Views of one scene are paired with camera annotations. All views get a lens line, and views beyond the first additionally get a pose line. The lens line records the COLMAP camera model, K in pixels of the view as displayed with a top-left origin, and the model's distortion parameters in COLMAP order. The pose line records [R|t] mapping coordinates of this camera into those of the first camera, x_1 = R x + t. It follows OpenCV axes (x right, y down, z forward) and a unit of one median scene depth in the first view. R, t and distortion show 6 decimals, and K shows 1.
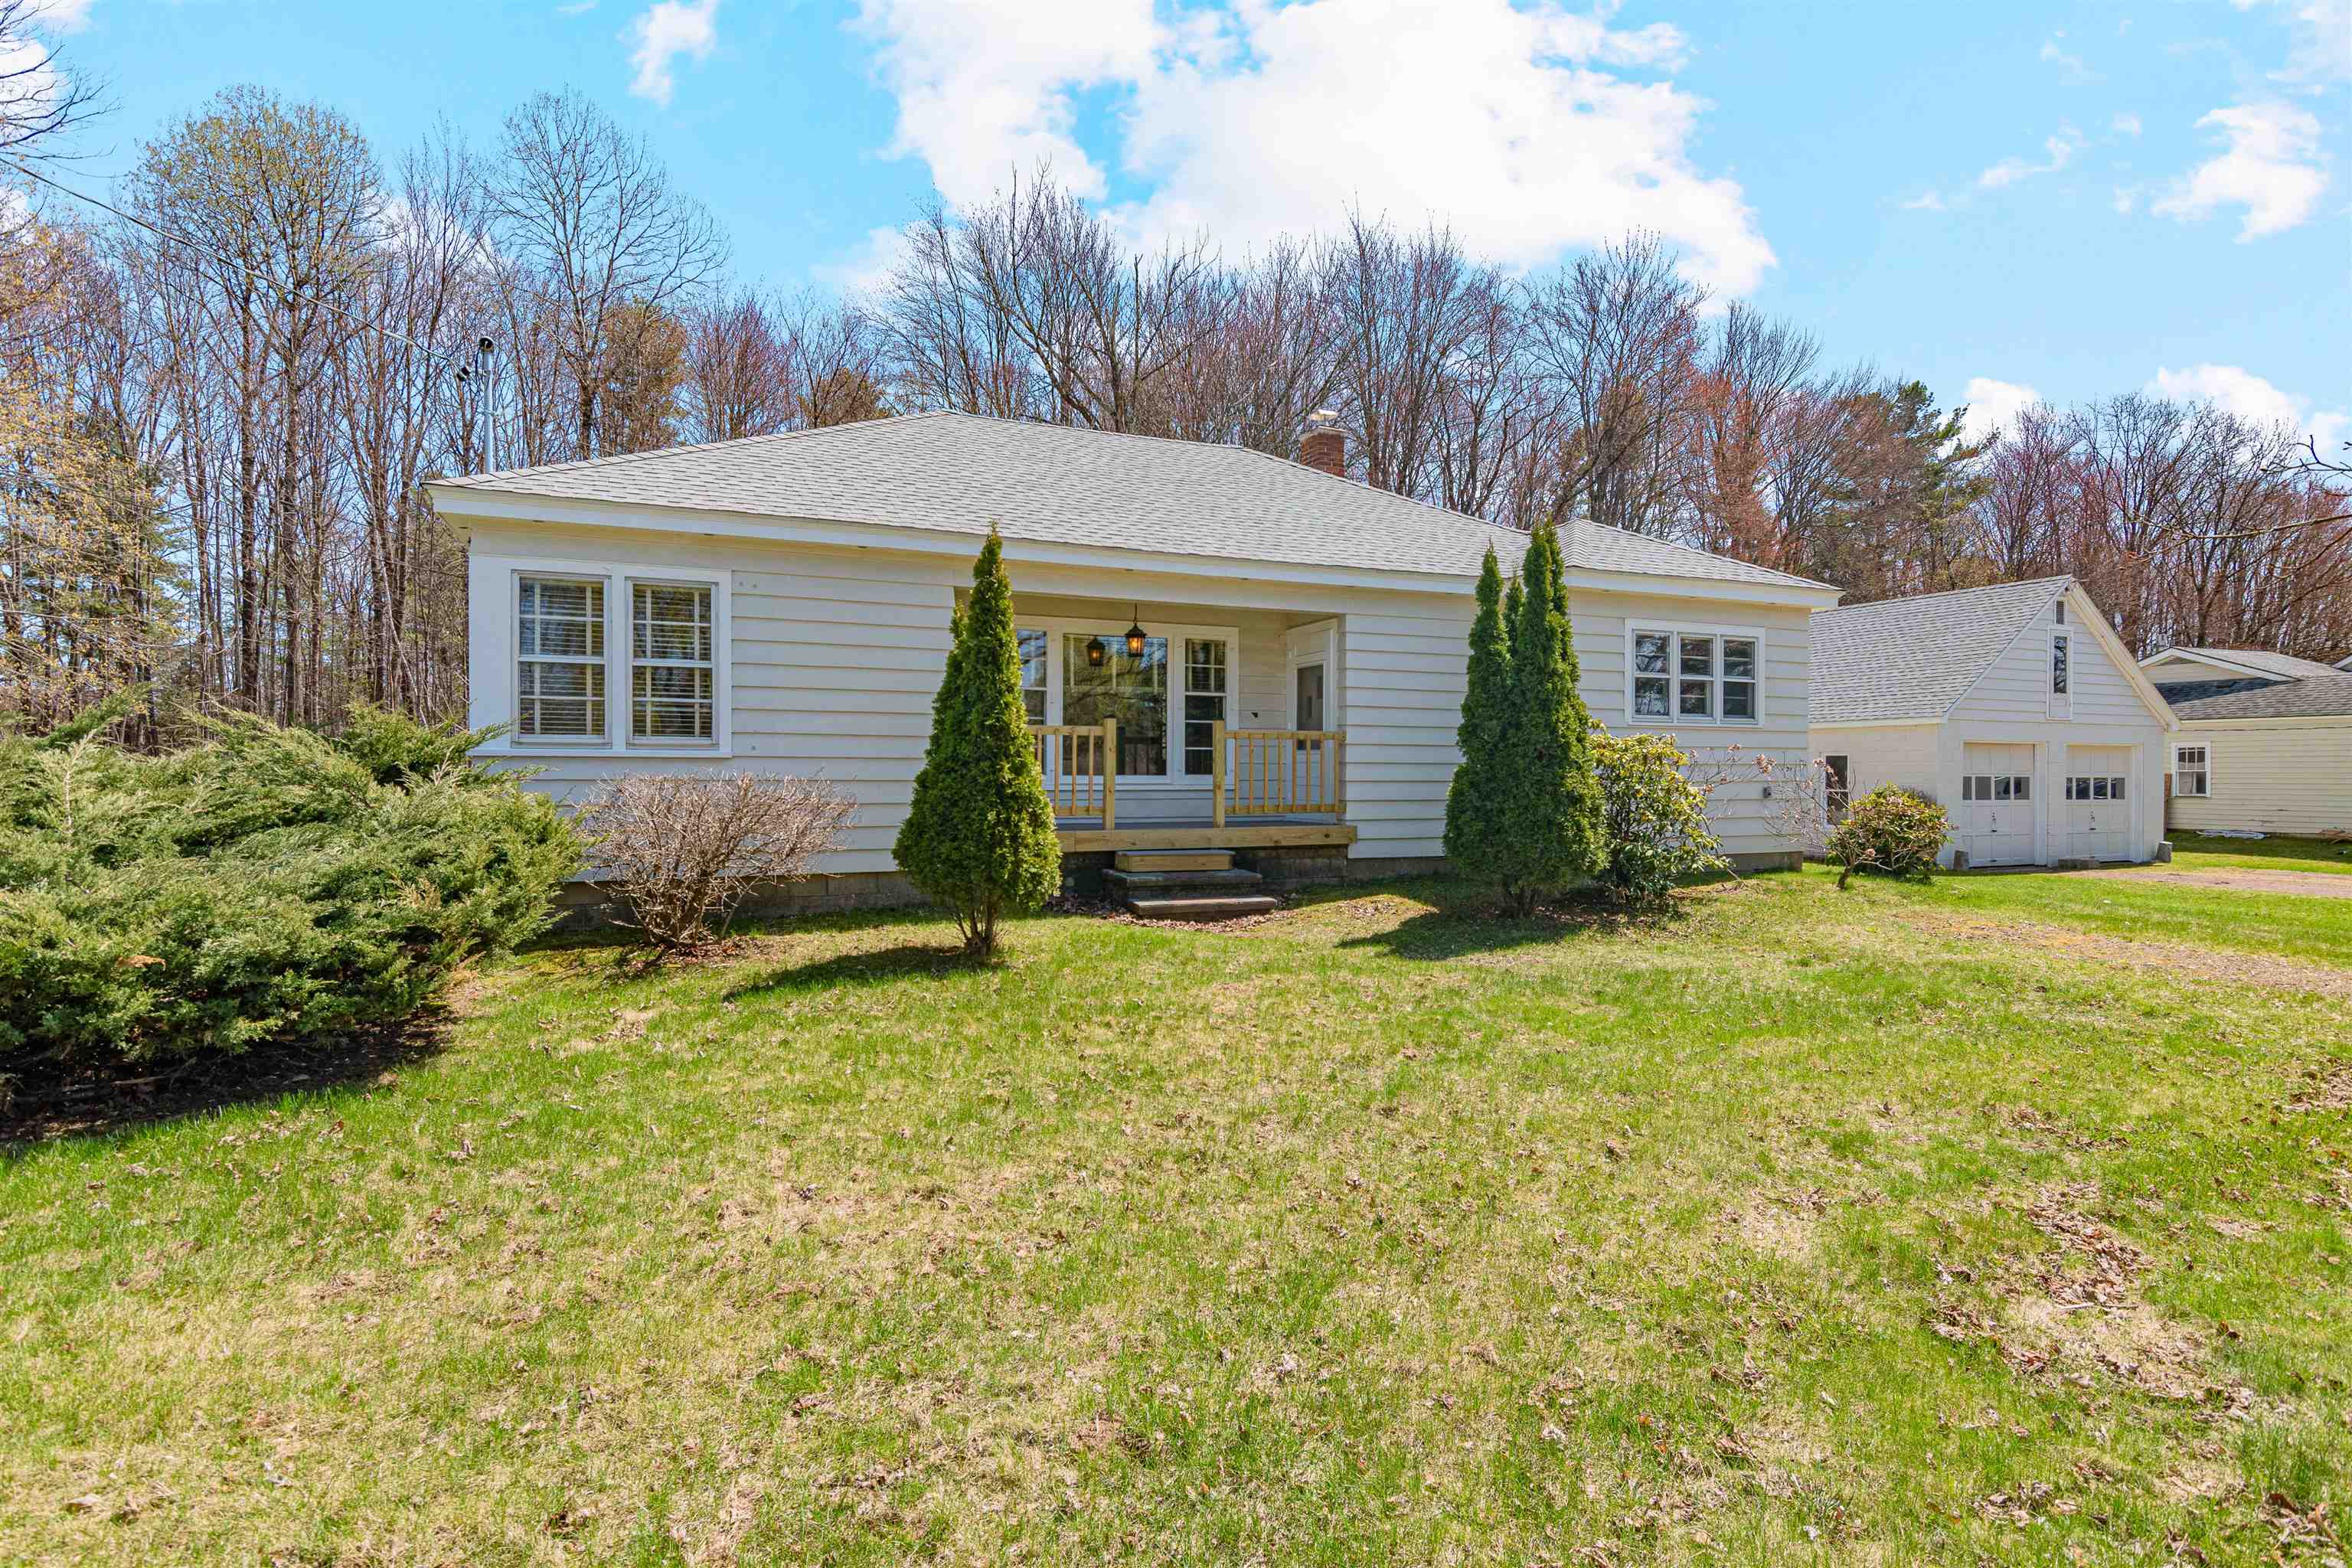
lens RADIAL K [[1145.6, 0, 1199.3], [0, 1145.6, 821.6], [0, 0, 1]] dist [-0.004205, 0.003899]
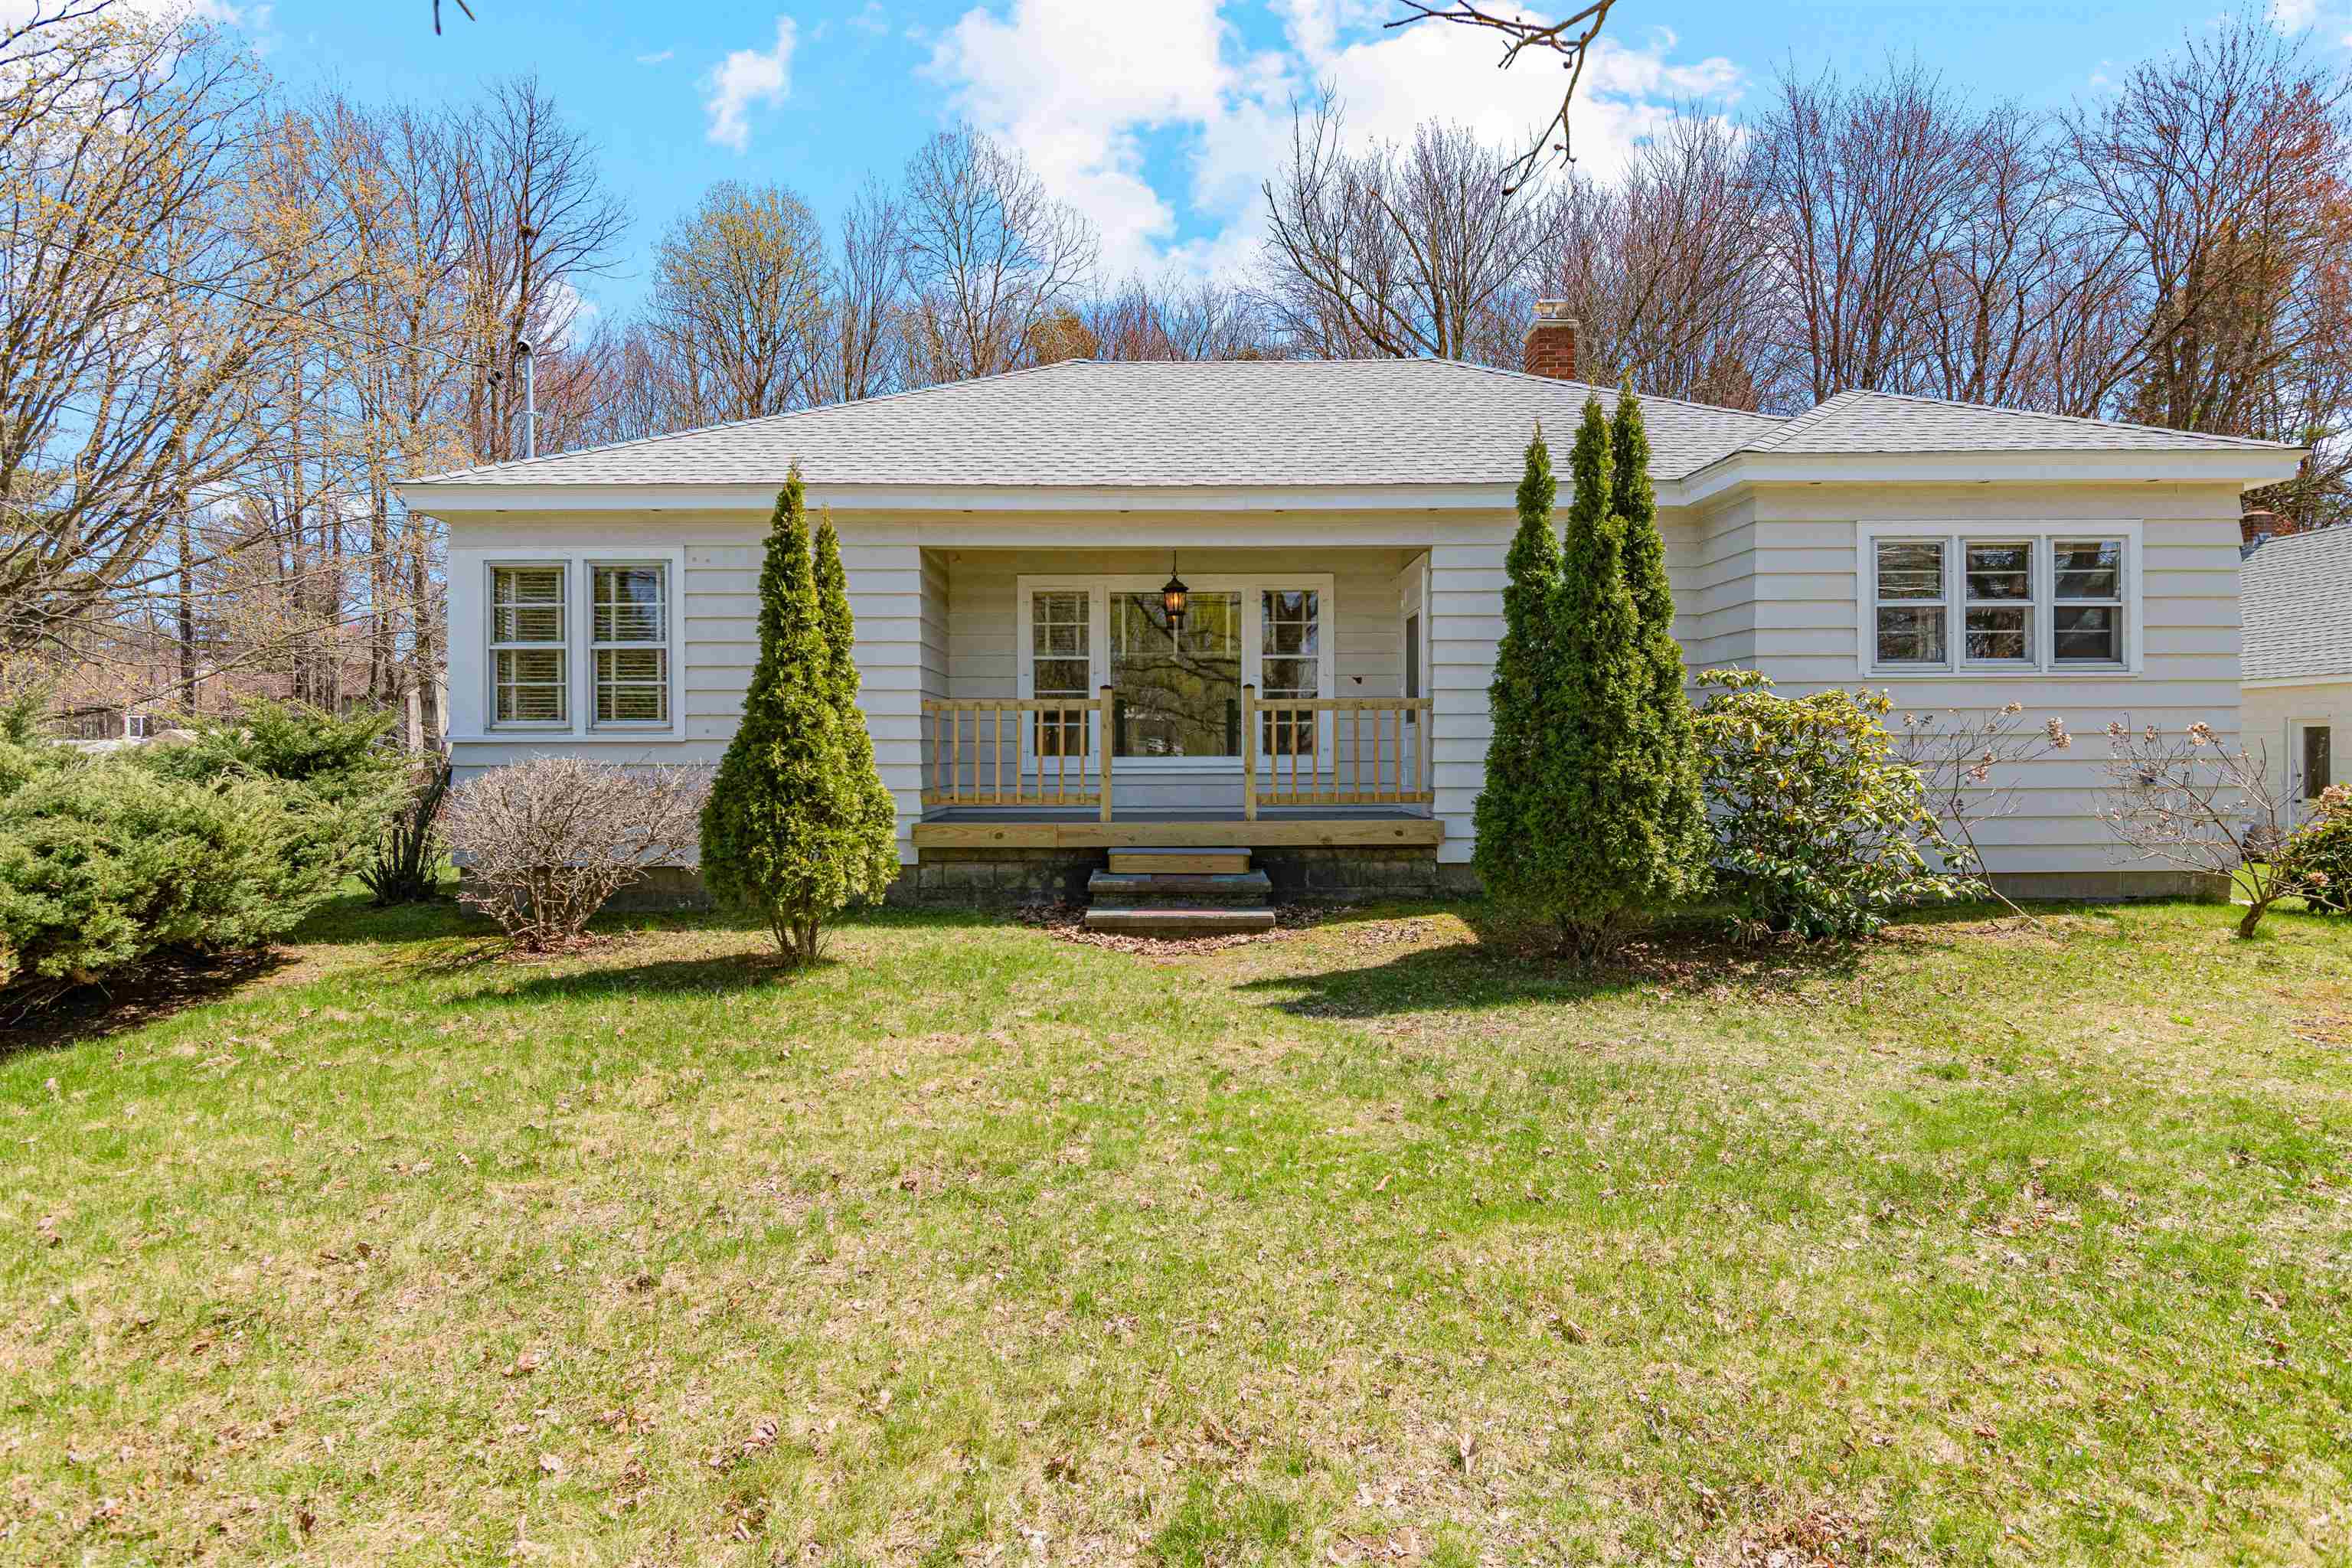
lens RADIAL K [[1182.8, 0, 1195.6], [0, 1182.8, 774.0], [0, 0, 1]] dist [-0.006877, 0.001557]
pose [[0.918500, 0.000974, -0.395420, 0.331067], [-0.009498, 0.999763, -0.019600, -0.011659], [0.395307, 0.021758, 0.918291, 0.233755]]
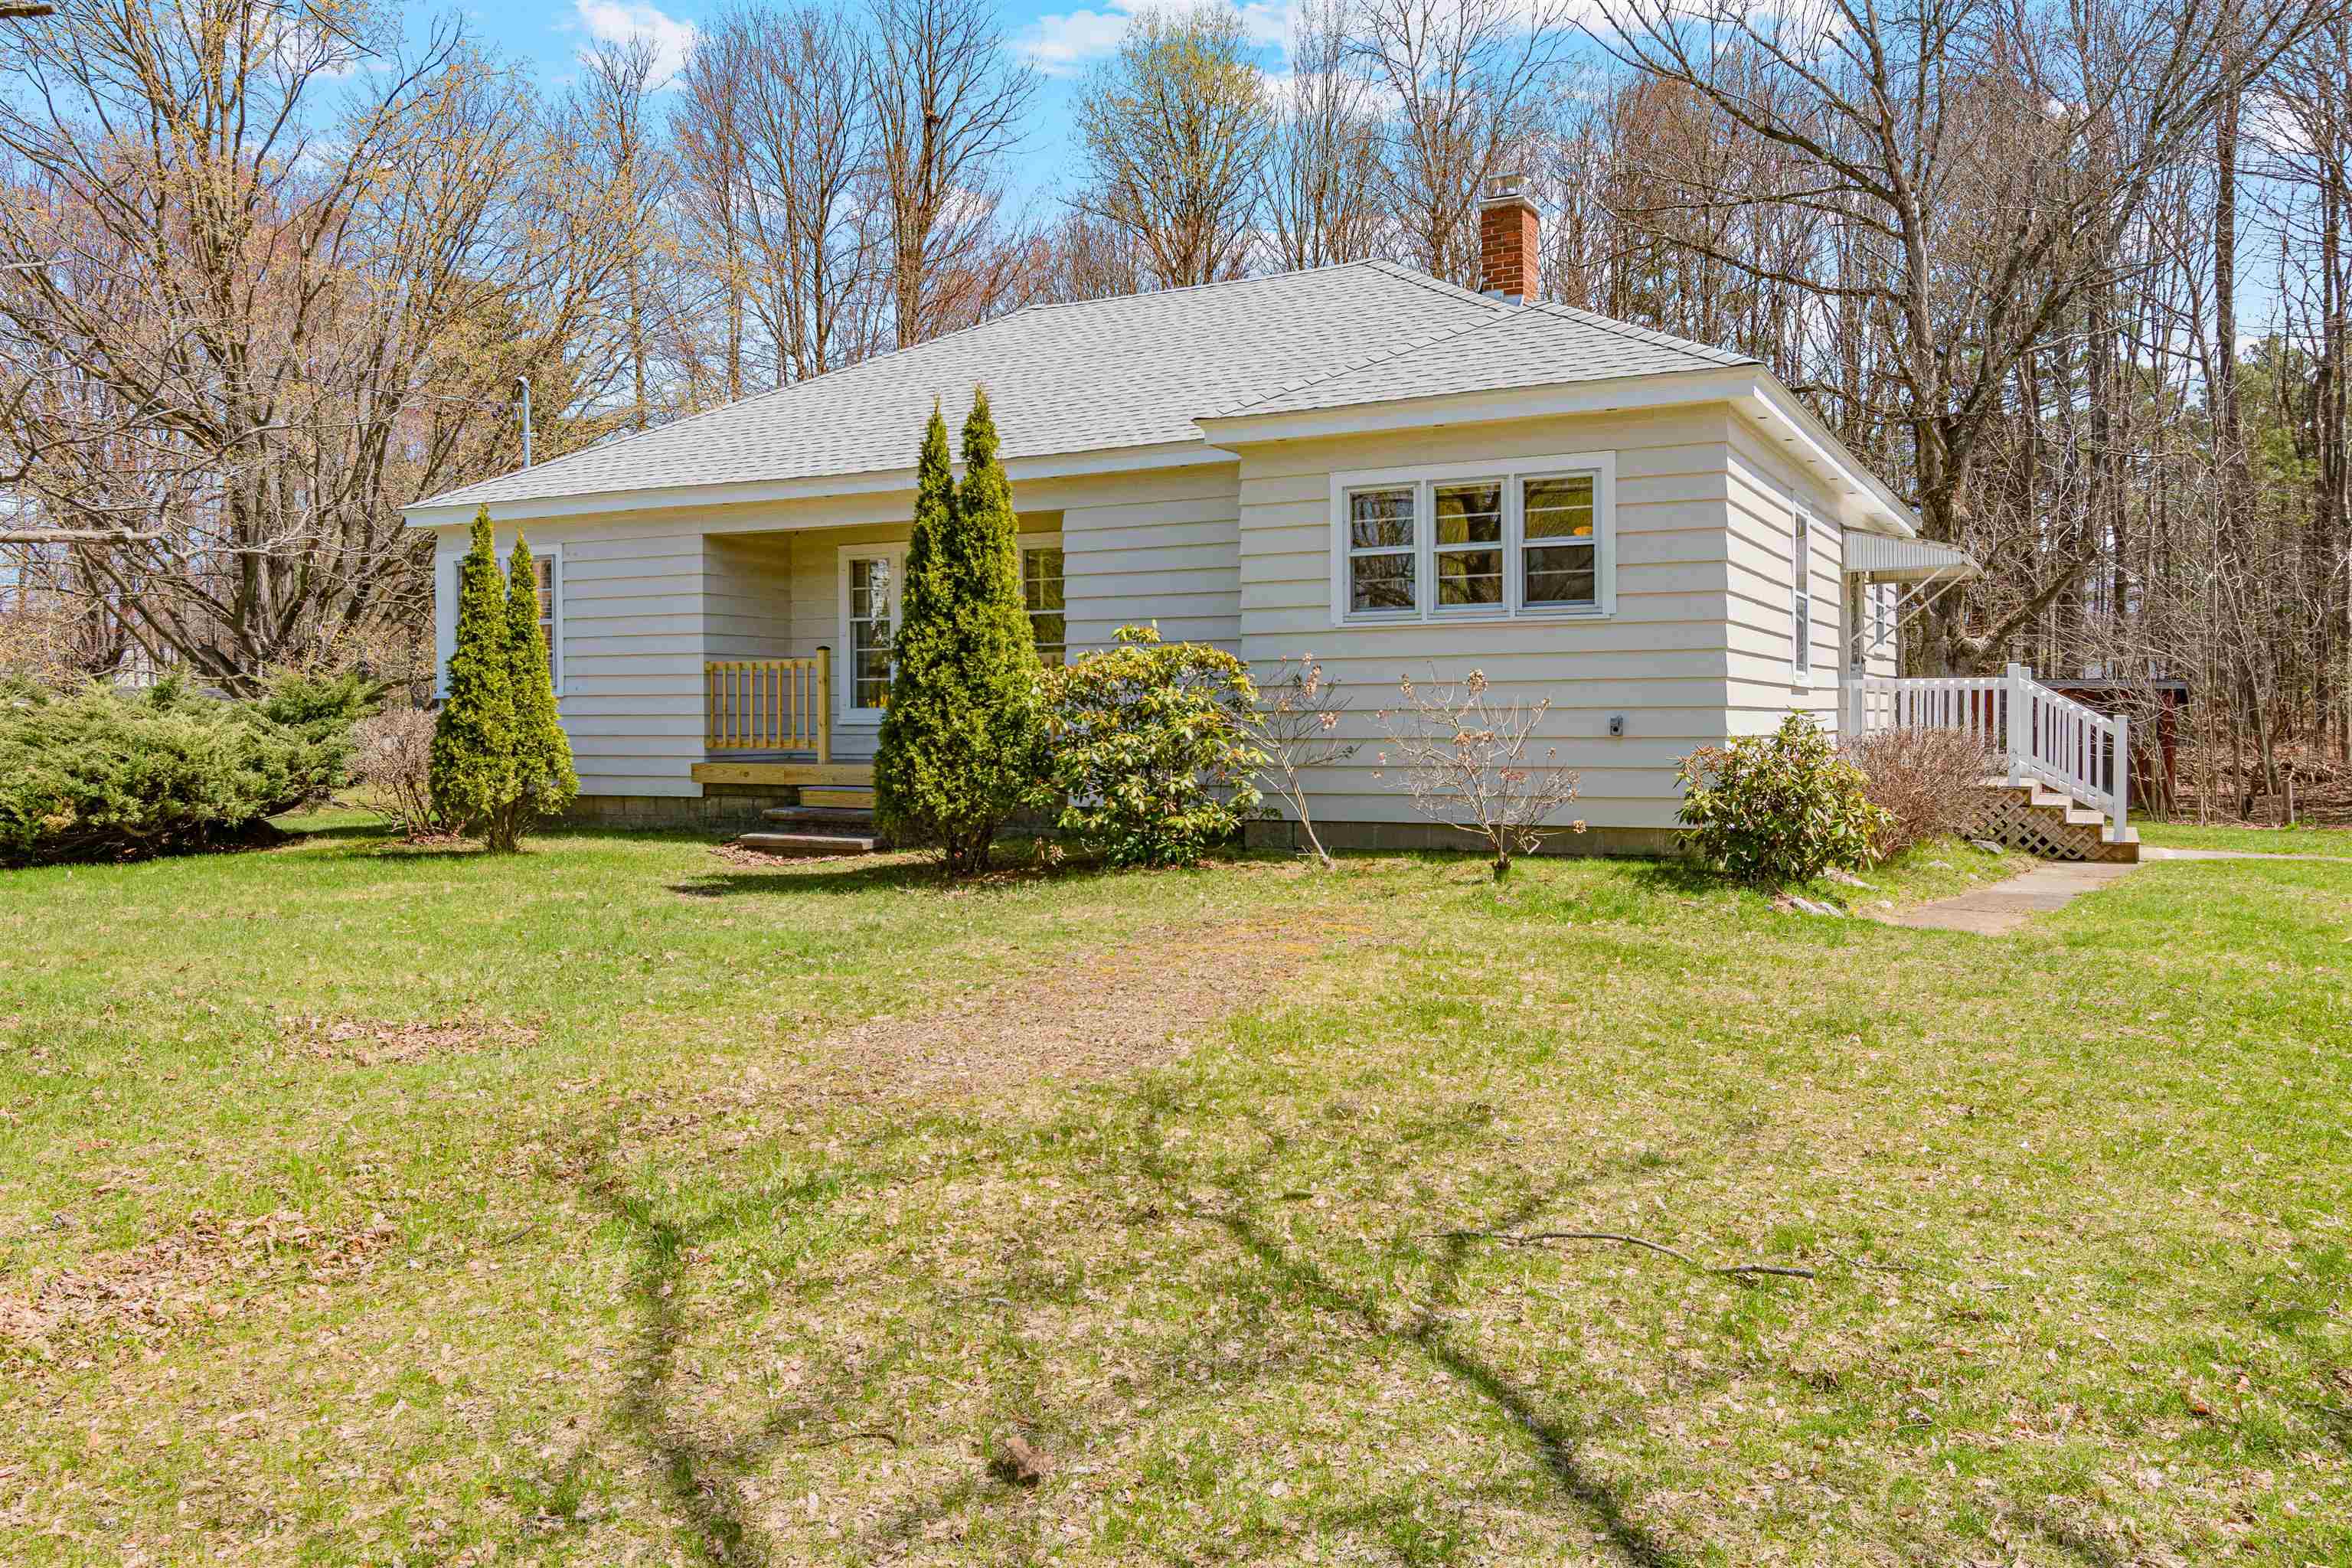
lens RADIAL K [[1775.9, 0, 1182.8], [0, 1775.9, 780.1], [0, 0, 1]] dist [0.008244, 0.004367]
pose [[0.612870, 0.022872, -0.789853, 1.338107], [-0.024548, 0.999650, 0.009900, -0.001432], [0.789802, 0.013322, 0.613217, 0.318387]]
